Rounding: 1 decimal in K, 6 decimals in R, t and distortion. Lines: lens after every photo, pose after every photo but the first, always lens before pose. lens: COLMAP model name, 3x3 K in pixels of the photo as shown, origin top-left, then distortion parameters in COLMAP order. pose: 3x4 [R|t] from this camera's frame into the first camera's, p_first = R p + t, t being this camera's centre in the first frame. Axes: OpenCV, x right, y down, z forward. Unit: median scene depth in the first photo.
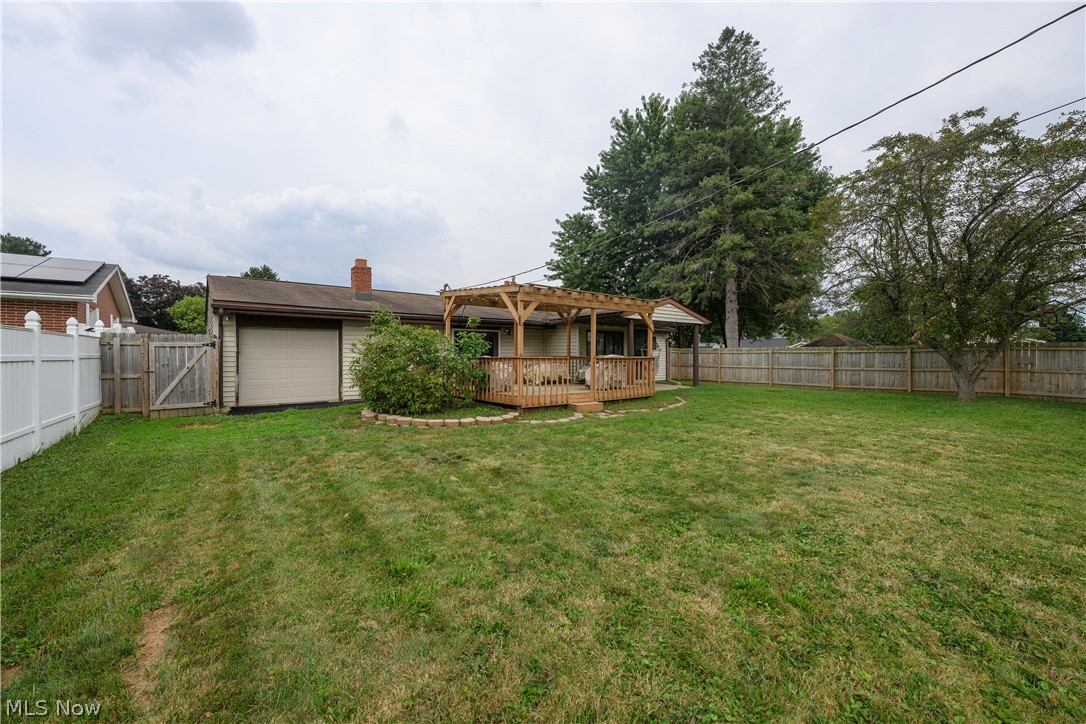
lens RADIAL K [[429.0, 0, 540.9], [0, 429.0, 361.5], [0, 0, 1]] dist [0.000749, -0.000295]
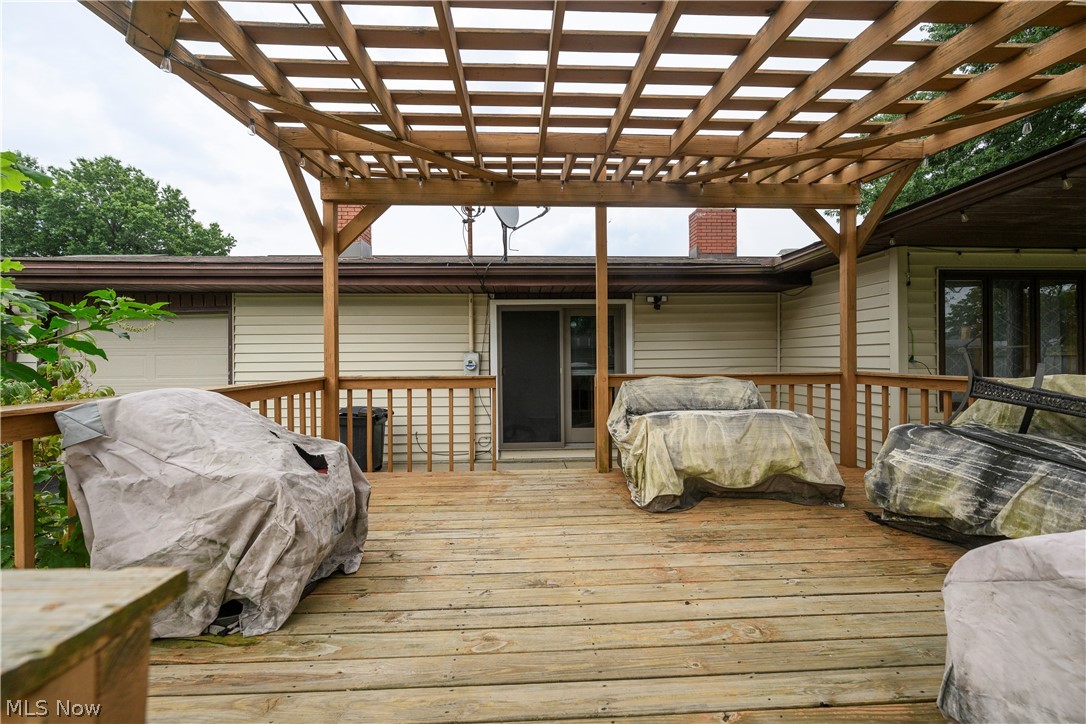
lens RADIAL K [[429.0, 0, 544.2], [0, 429.0, 358.4], [0, 0, 1]] dist [0.000749, -0.000295]
pose [[0.800520, -0.001679, -0.599304, 0.079223], [0.001315, 0.999999, -0.001046, -0.021283], [0.599305, 0.000050, 0.800521, 0.722895]]
